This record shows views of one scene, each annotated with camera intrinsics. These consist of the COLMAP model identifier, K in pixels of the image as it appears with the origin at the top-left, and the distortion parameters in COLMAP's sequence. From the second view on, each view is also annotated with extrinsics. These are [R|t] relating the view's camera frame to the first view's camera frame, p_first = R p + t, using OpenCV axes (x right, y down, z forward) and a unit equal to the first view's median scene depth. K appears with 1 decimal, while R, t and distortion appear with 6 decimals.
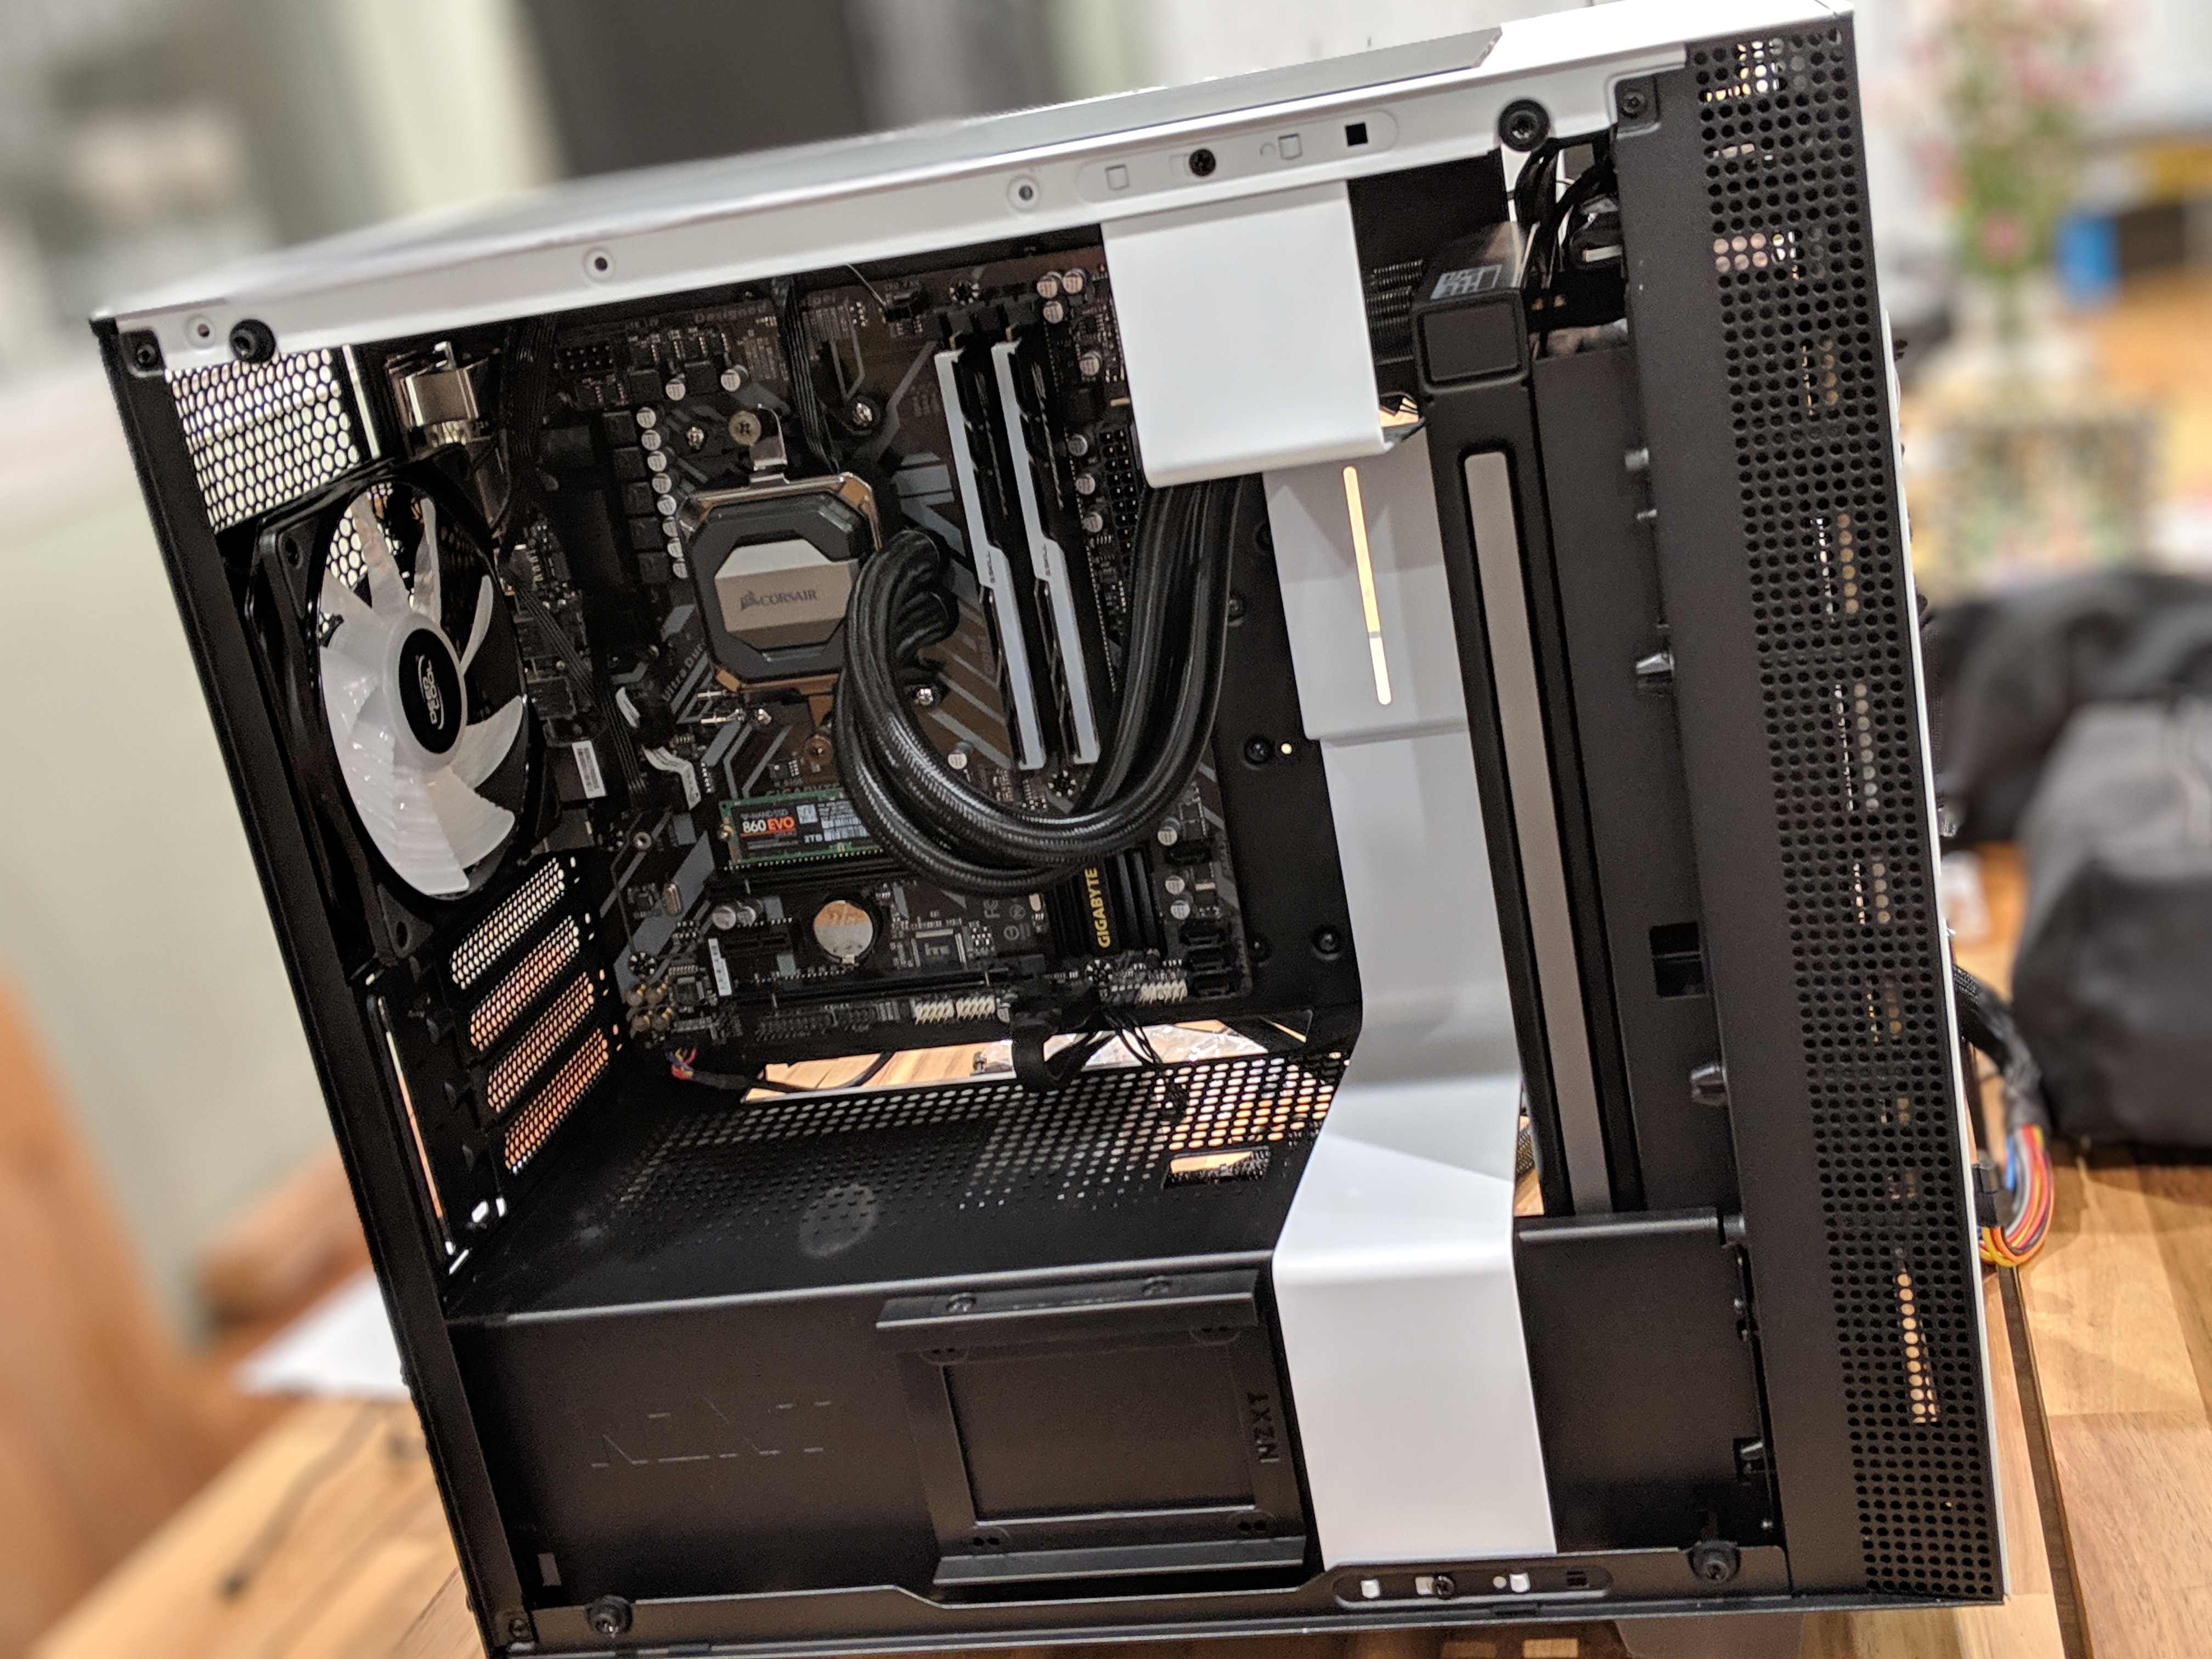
lens RADIAL K [[2667.0, 0, 1120.1], [0, 2667.0, 808.8], [0, 0, 1]] dist [0.259185, -0.920225]
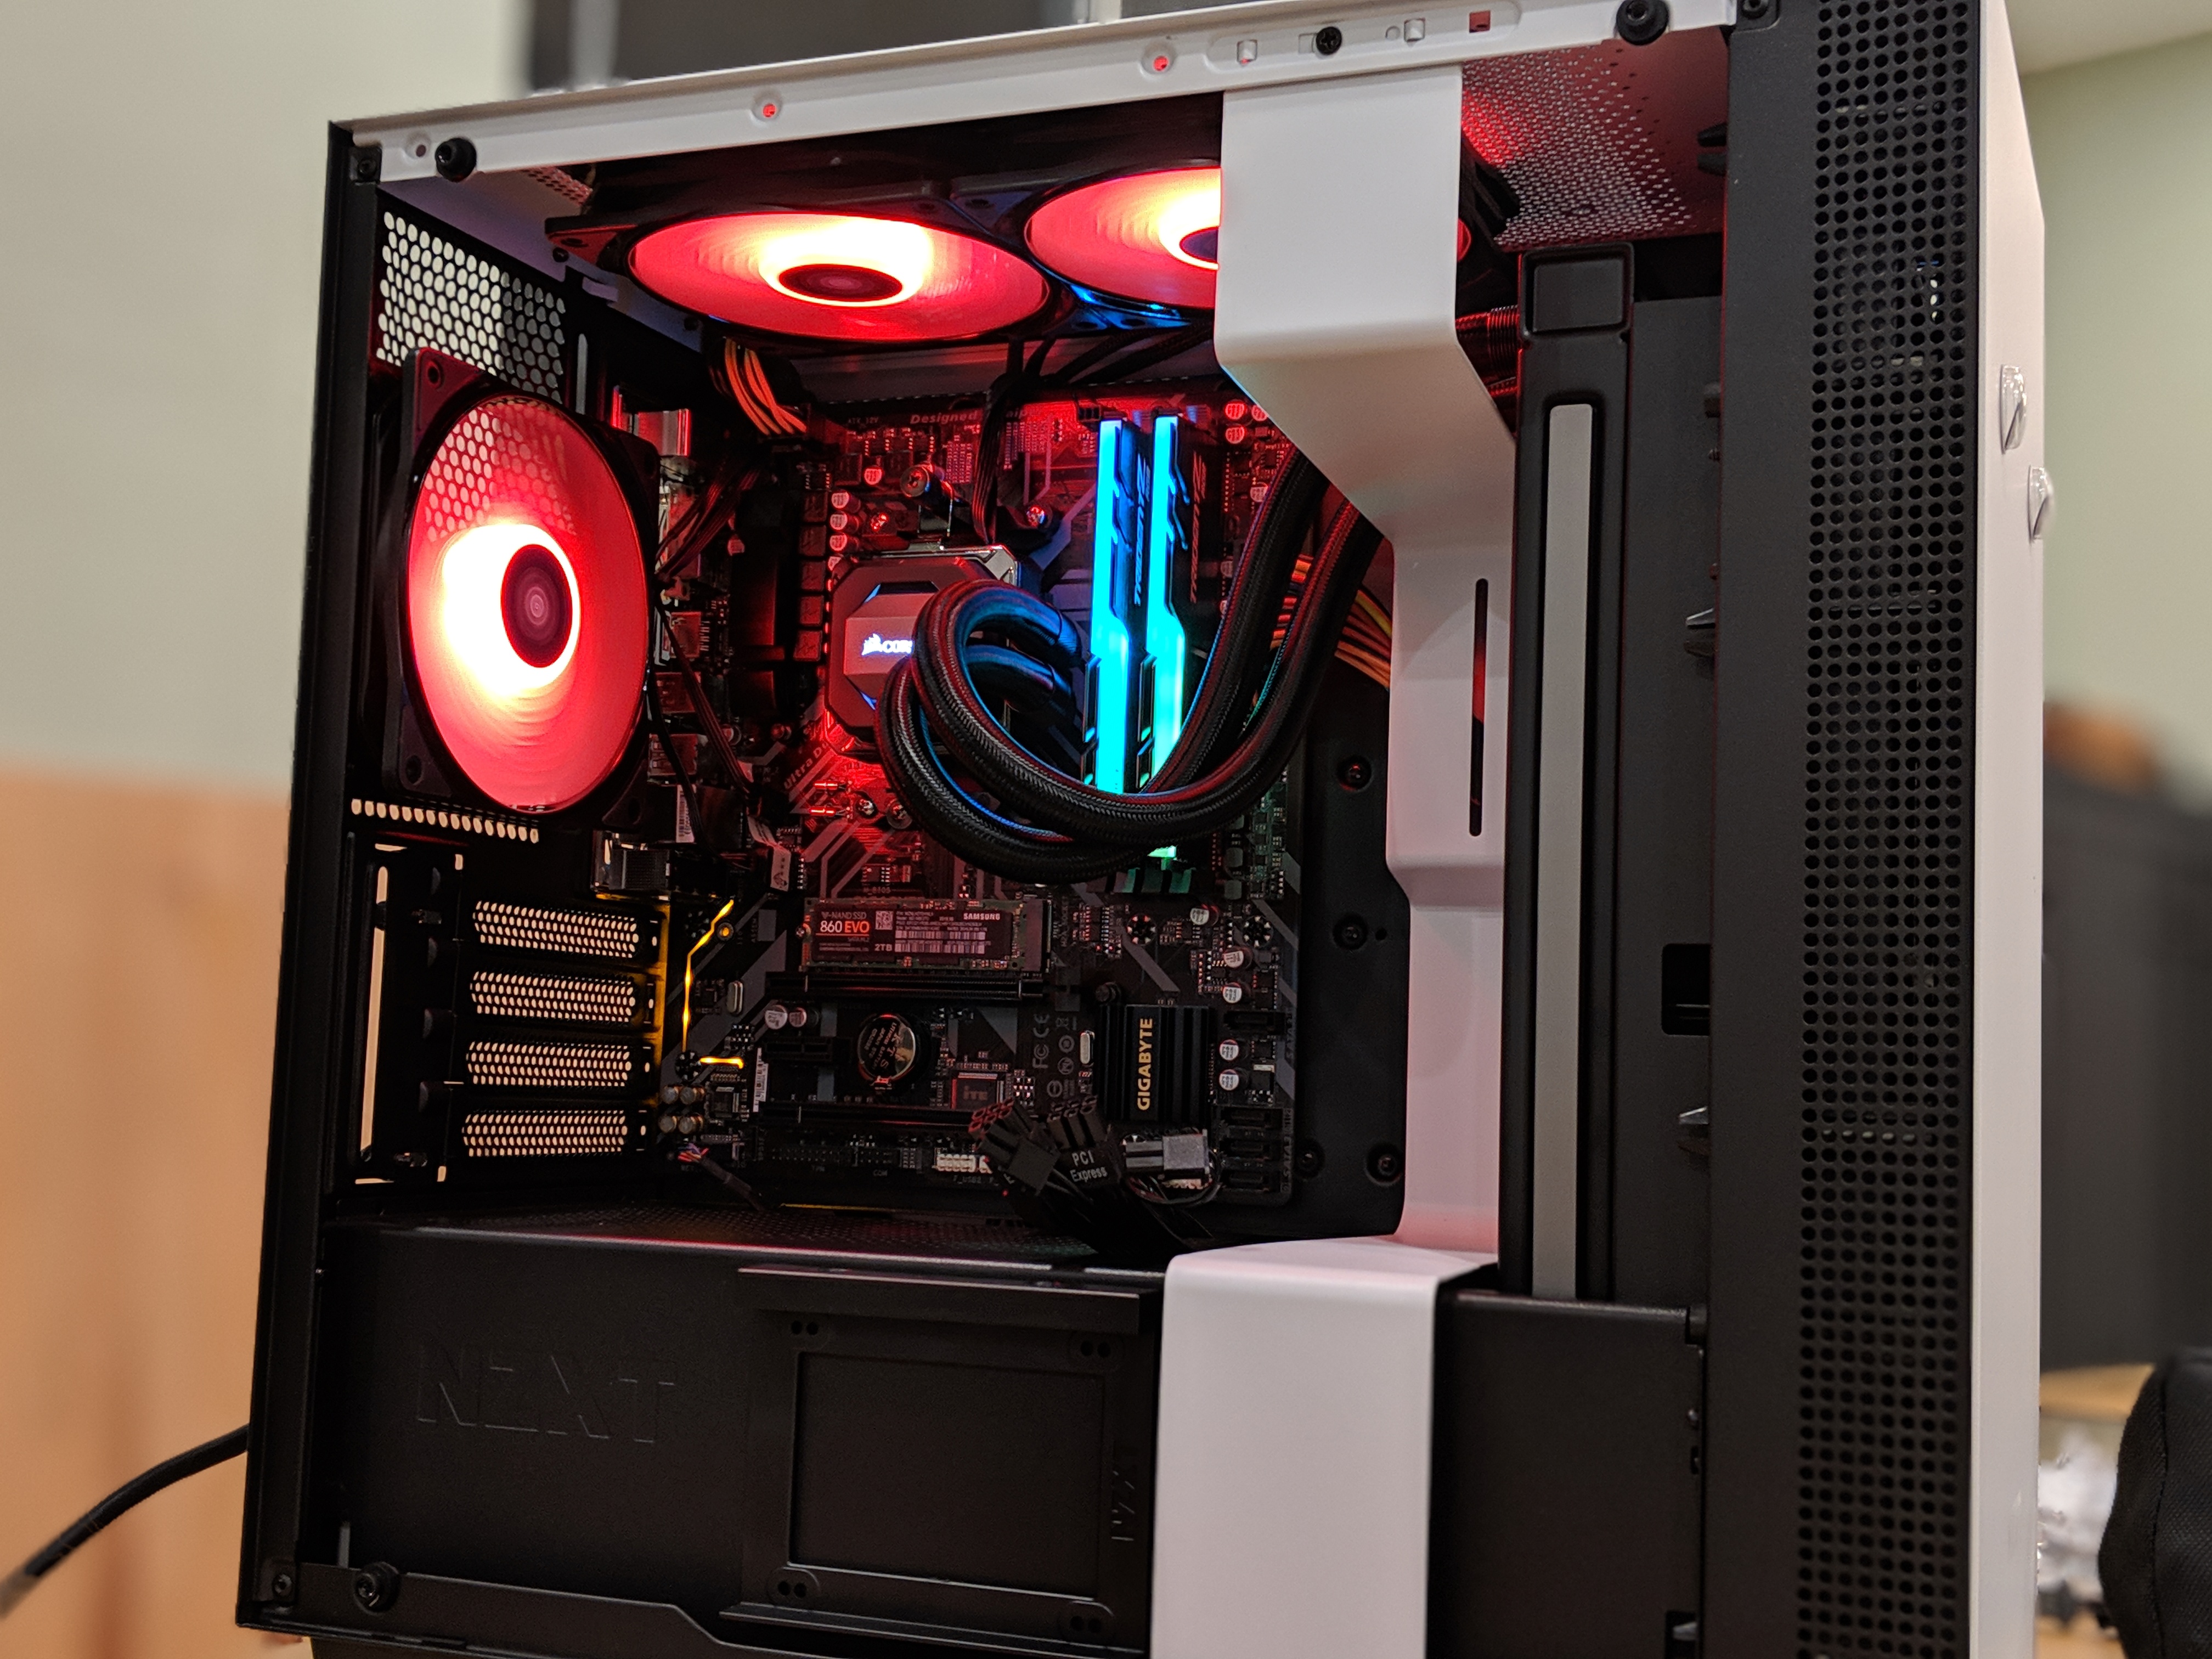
lens RADIAL K [[2620.3, 0, 1083.3], [0, 2620.3, 851.1], [0, 0, 1]] dist [0.156098, -0.352048]
pose [[0.954248, 0.195858, -0.225942, 0.160776], [-0.265405, 0.902839, -0.338292, 0.281482], [0.137732, 0.382780, 0.913515, 0.138388]]
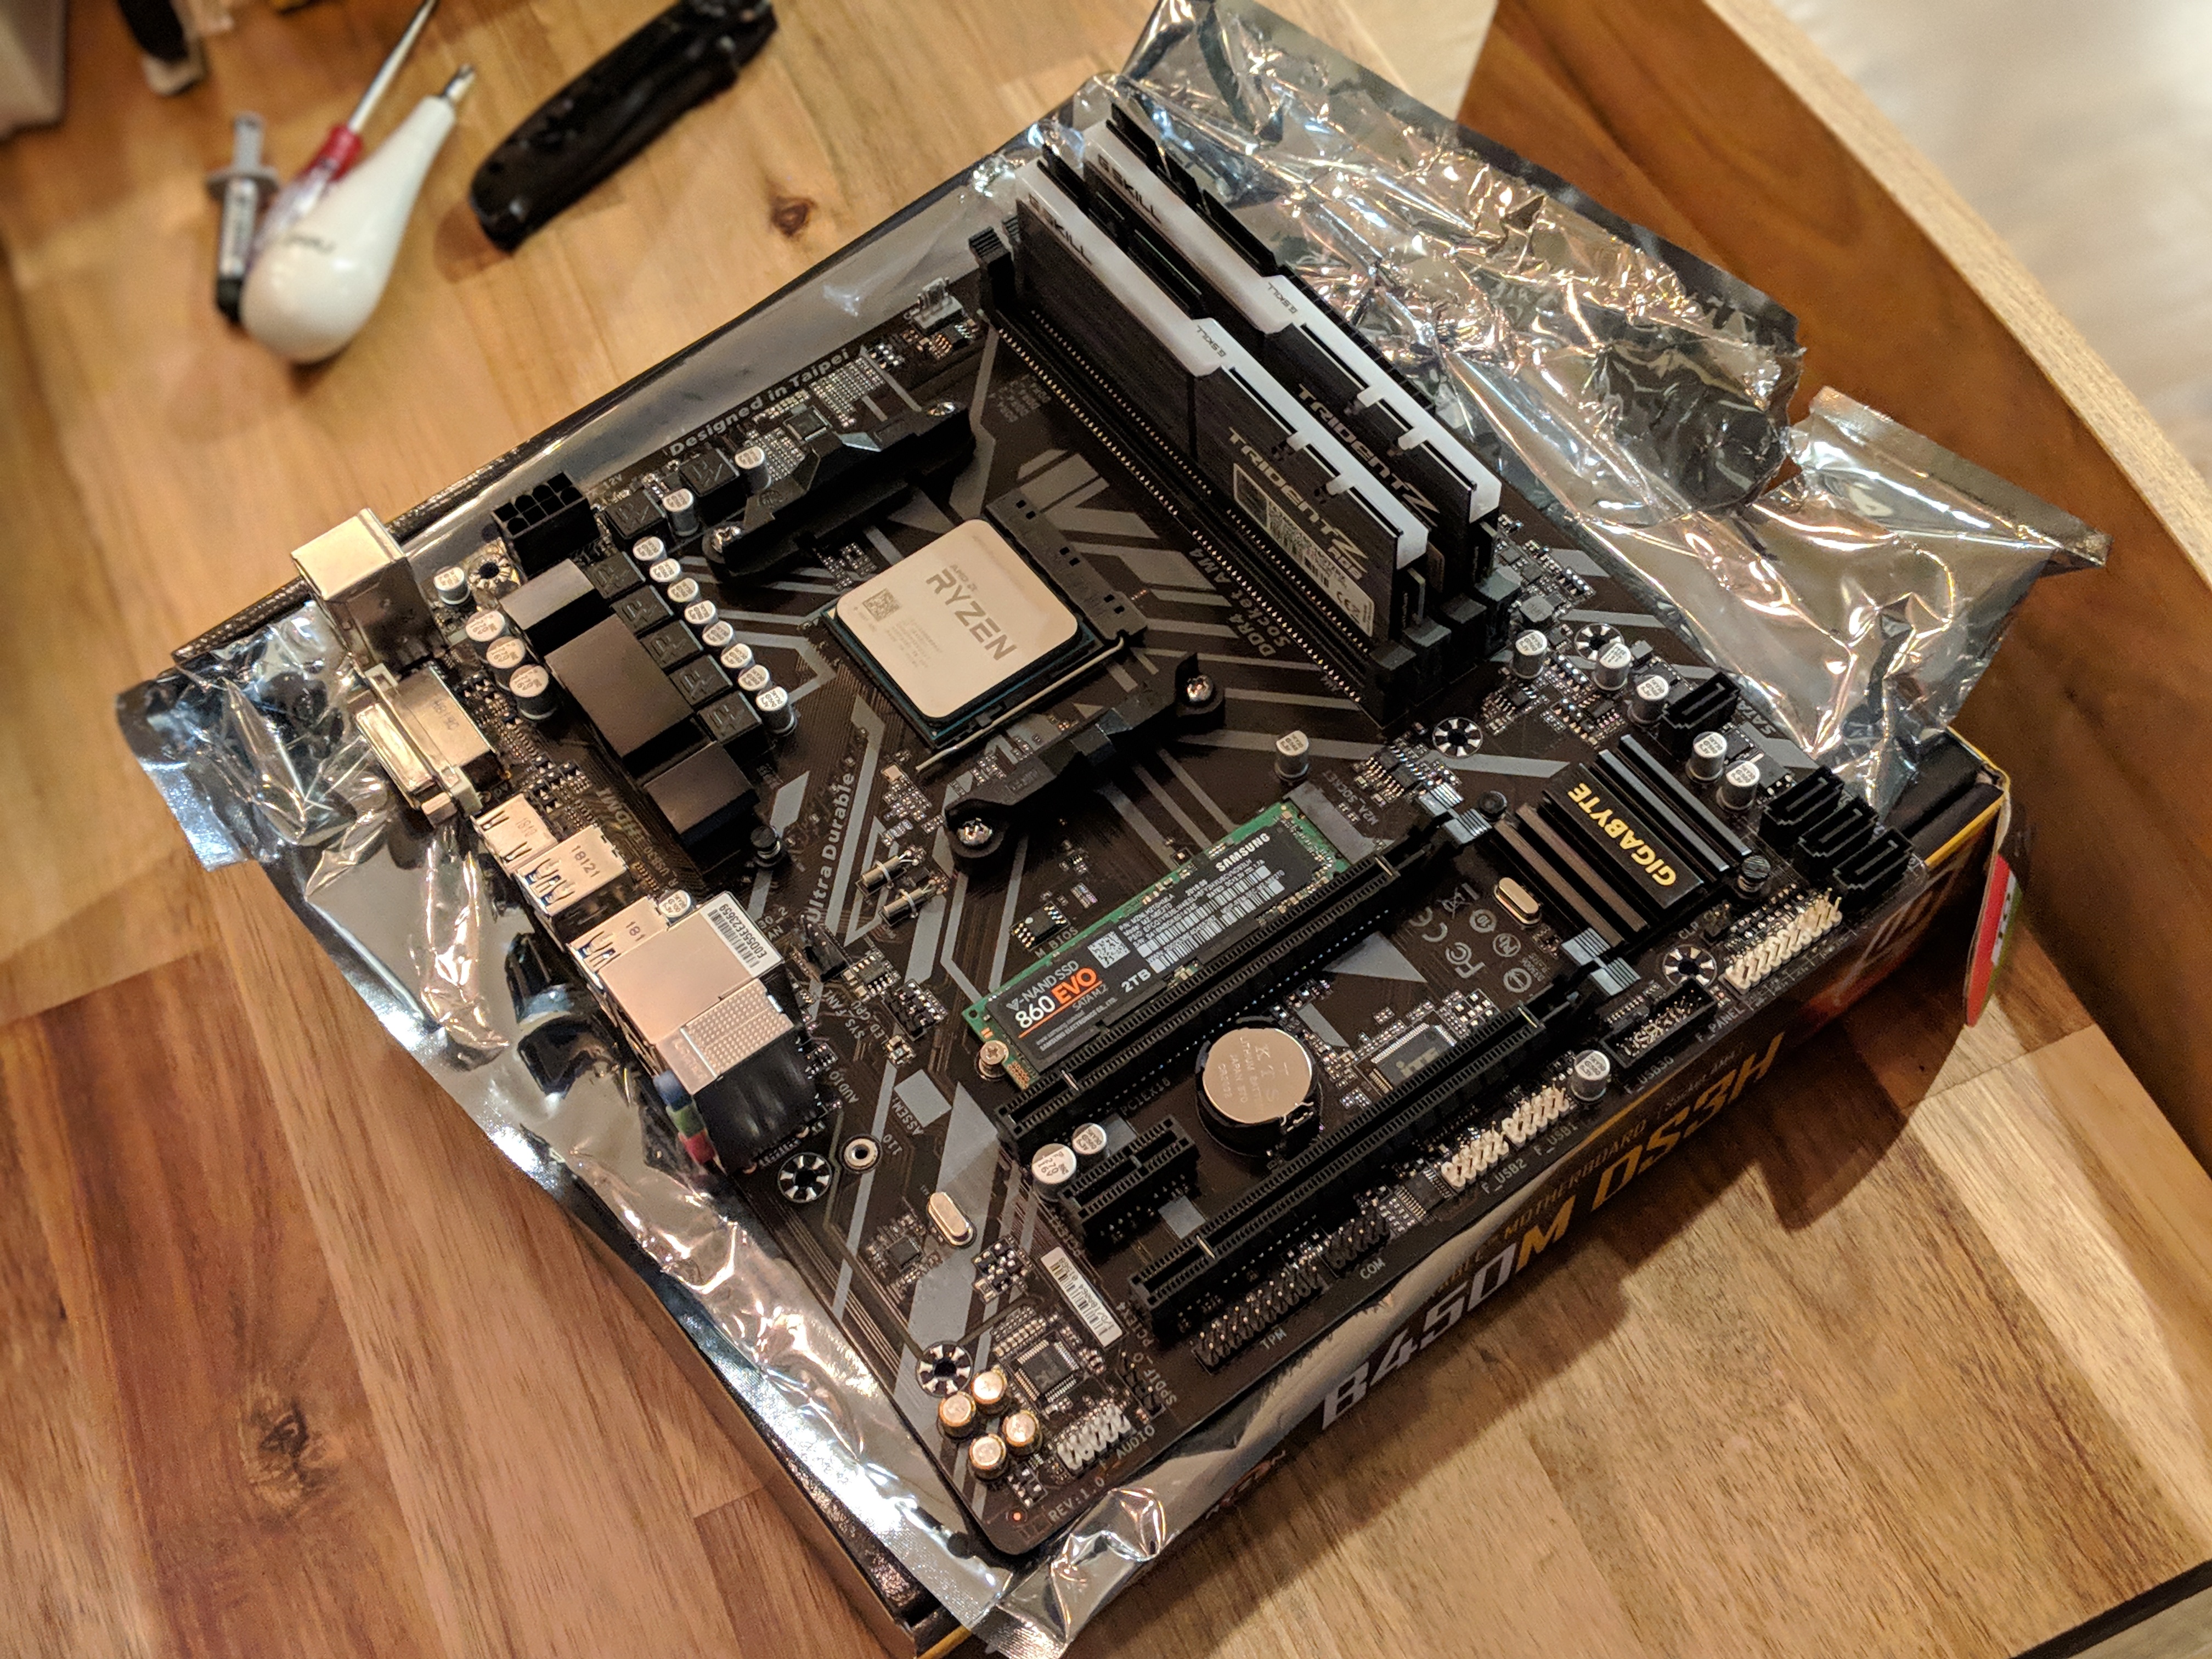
lens RADIAL K [[2590.9, 0, 1126.5], [0, 2590.9, 823.7], [0, 0, 1]] dist [0.325224, -0.878928]
pose [[0.892448, -0.295585, 0.340831, -0.300263], [0.449277, 0.513531, -0.731051, 0.406107], [0.041060, 0.805553, 0.591099, 0.646779]]
